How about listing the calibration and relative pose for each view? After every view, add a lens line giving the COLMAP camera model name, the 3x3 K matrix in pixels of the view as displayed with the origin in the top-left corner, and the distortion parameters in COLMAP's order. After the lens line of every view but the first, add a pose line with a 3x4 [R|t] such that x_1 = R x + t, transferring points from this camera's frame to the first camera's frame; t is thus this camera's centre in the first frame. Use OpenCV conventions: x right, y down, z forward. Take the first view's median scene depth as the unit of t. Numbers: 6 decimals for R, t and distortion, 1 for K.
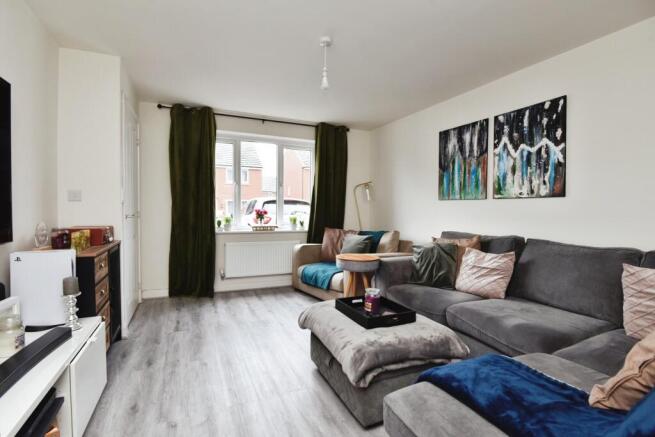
lens RADIAL K [[310.9, 0, 324.3], [0, 310.9, 218.7], [0, 0, 1]] dist [-0.011036, -0.000432]
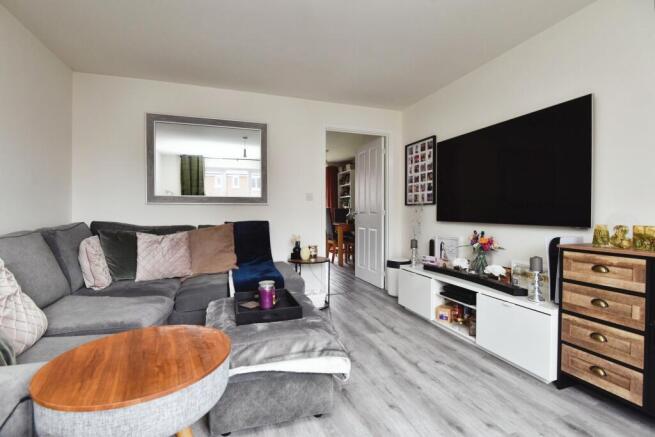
lens RADIAL K [[306.3, 0, 327.5], [0, 306.3, 218.5], [0, 0, 1]] dist [-0.000965, -0.000141]
pose [[-0.994878, -0.012025, 0.100365, -0.079451], [-0.006725, 0.998573, 0.052978, -0.004663], [-0.100858, 0.052032, -0.993539, 1.299723]]
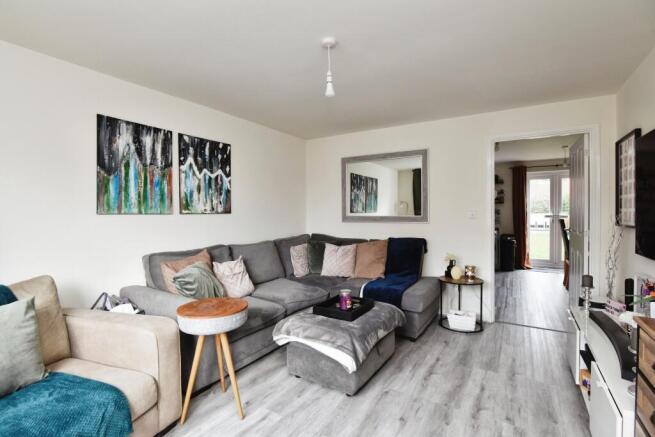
lens RADIAL K [[310.9, 0, 324.3], [0, 310.9, 218.7], [0, 0, 1]] dist [-0.011036, -0.000432]
pose [[-0.553867, -0.022479, 0.832302, -0.587669], [0.027806, 0.998578, 0.045474, -0.085336], [-0.832141, 0.048329, -0.552454, 1.220549]]
